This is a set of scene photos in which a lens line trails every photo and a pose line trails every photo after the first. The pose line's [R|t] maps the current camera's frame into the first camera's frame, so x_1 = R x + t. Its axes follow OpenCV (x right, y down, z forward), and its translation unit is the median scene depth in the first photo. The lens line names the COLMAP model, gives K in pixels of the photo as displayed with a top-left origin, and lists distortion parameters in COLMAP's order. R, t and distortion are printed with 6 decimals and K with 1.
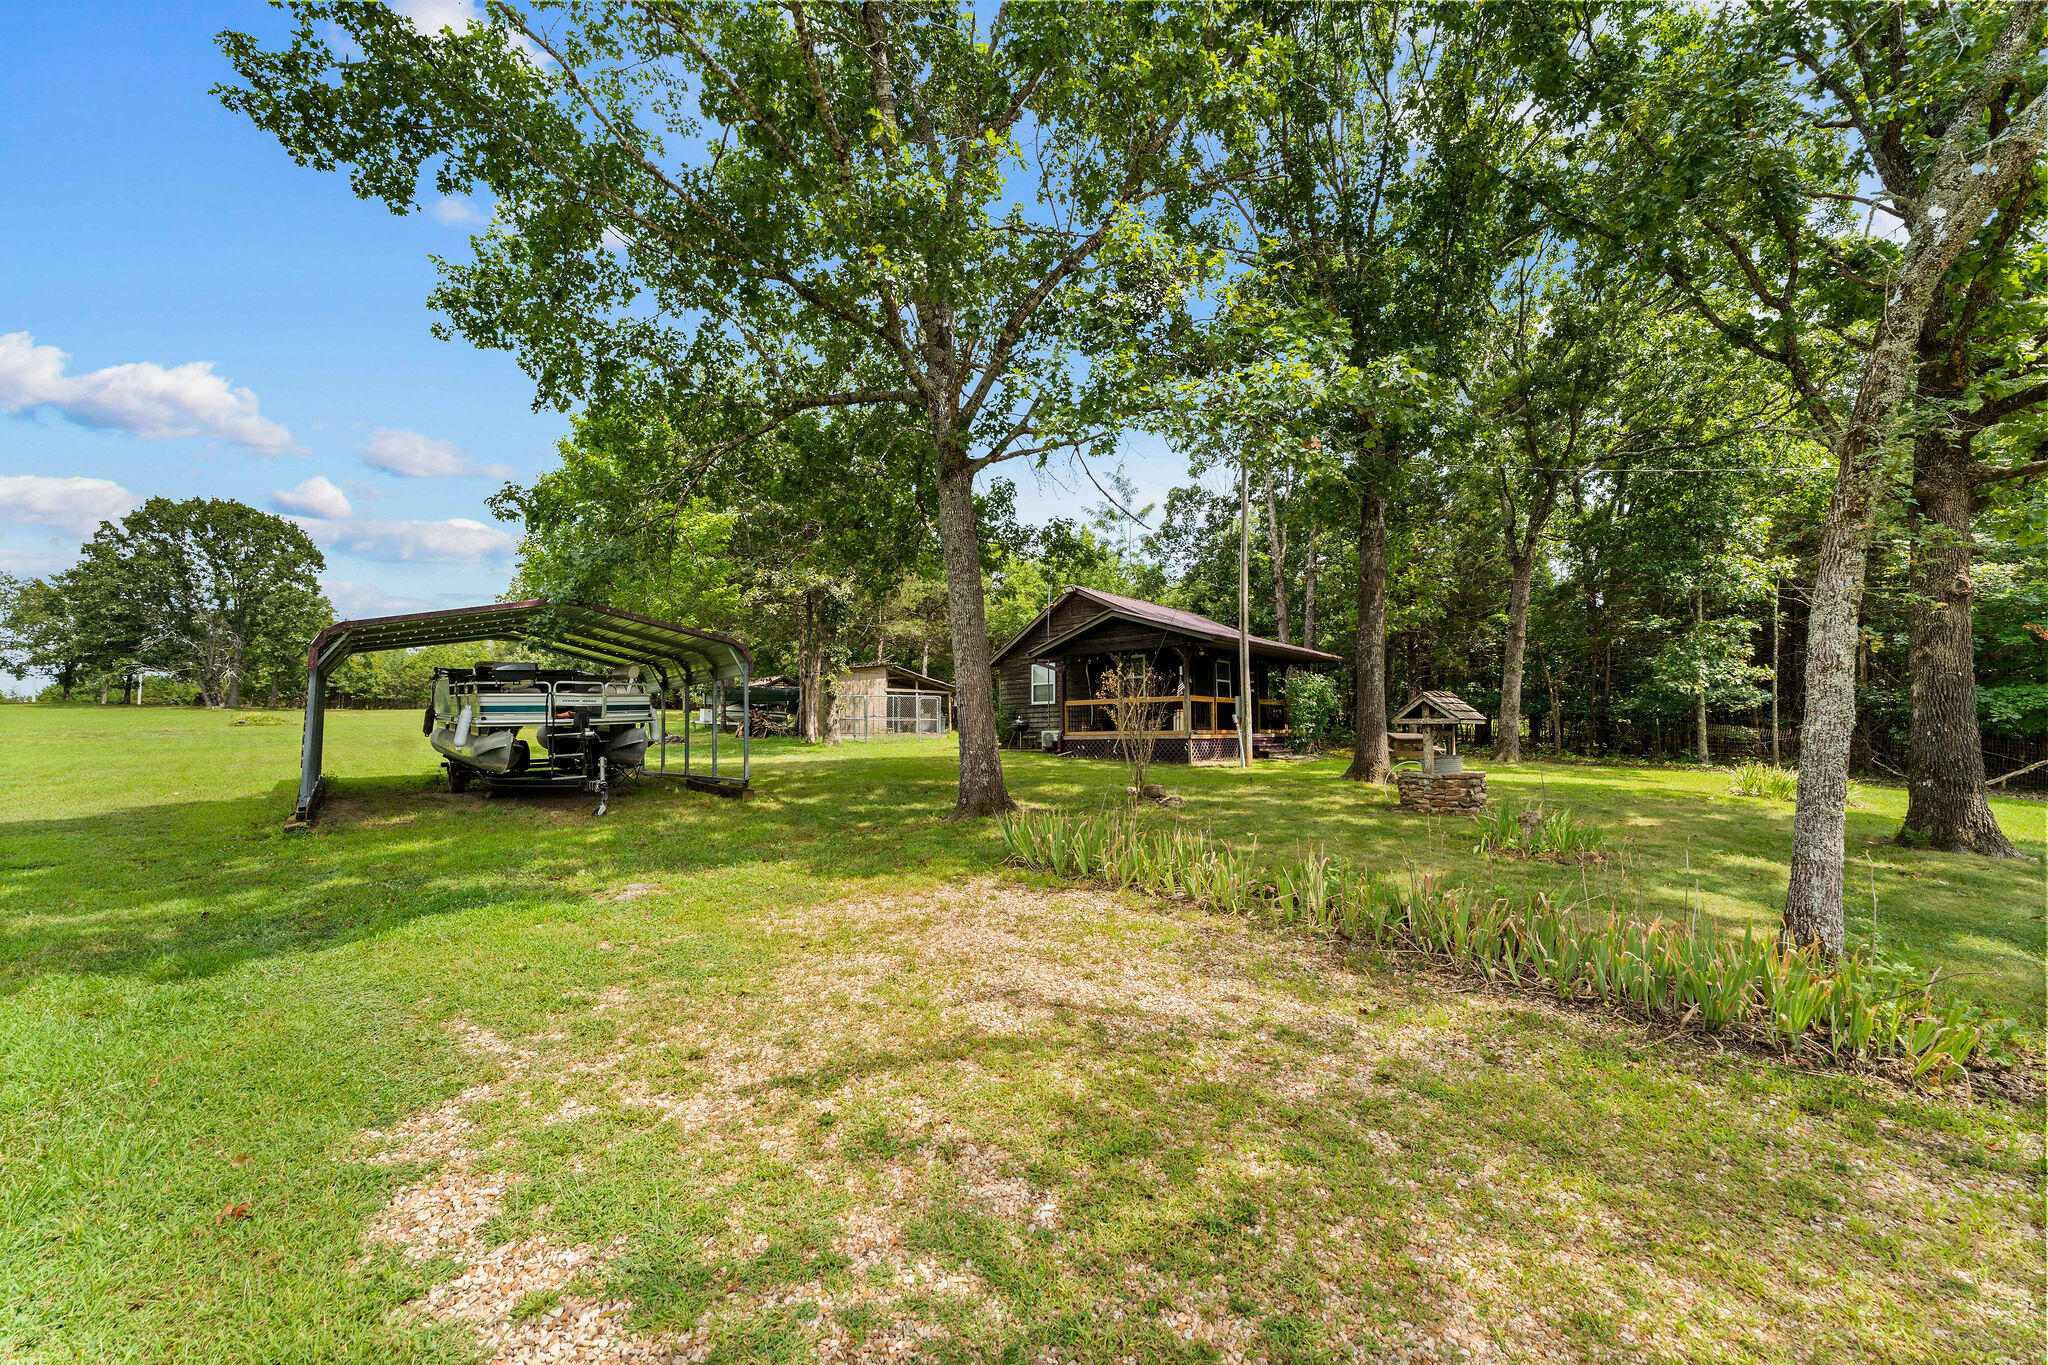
lens RADIAL K [[813.0, 0, 1024.0], [0, 813.0, 682.5], [0, 0, 1]] dist [0.000747, 0.000433]
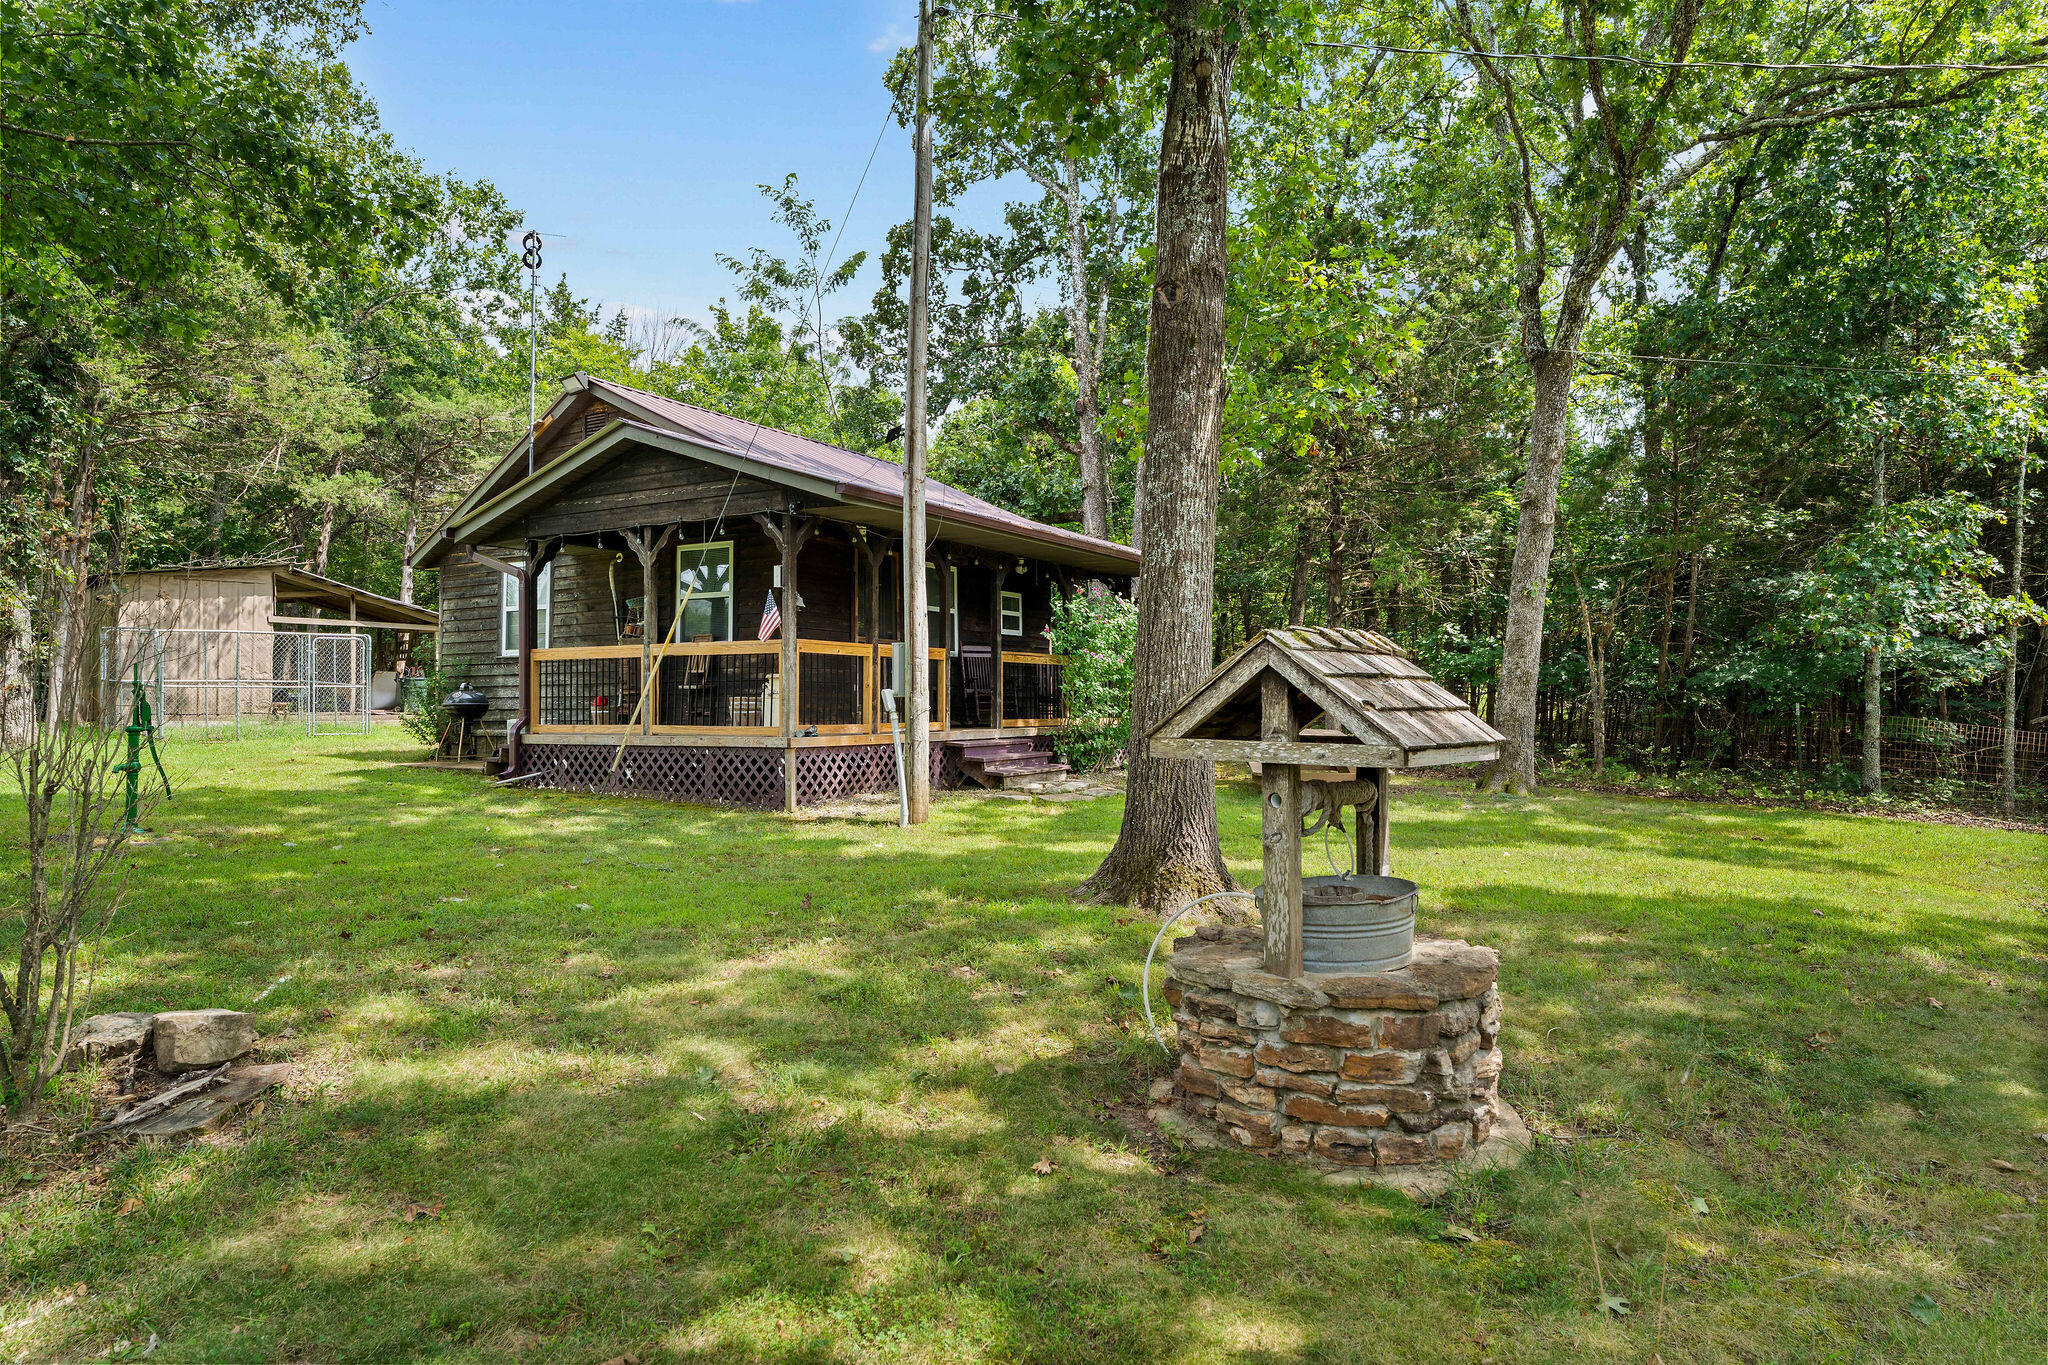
lens RADIAL K [[1234.4, 0, 1024.0], [0, 1234.4, 682.5], [0, 0, 1]] dist [-0.005972, -0.000162]
pose [[0.984112, 0.009218, 0.177311, 0.175652], [-0.017714, 0.998766, 0.046395, 0.005711], [-0.176665, -0.048798, 0.983061, 0.323347]]
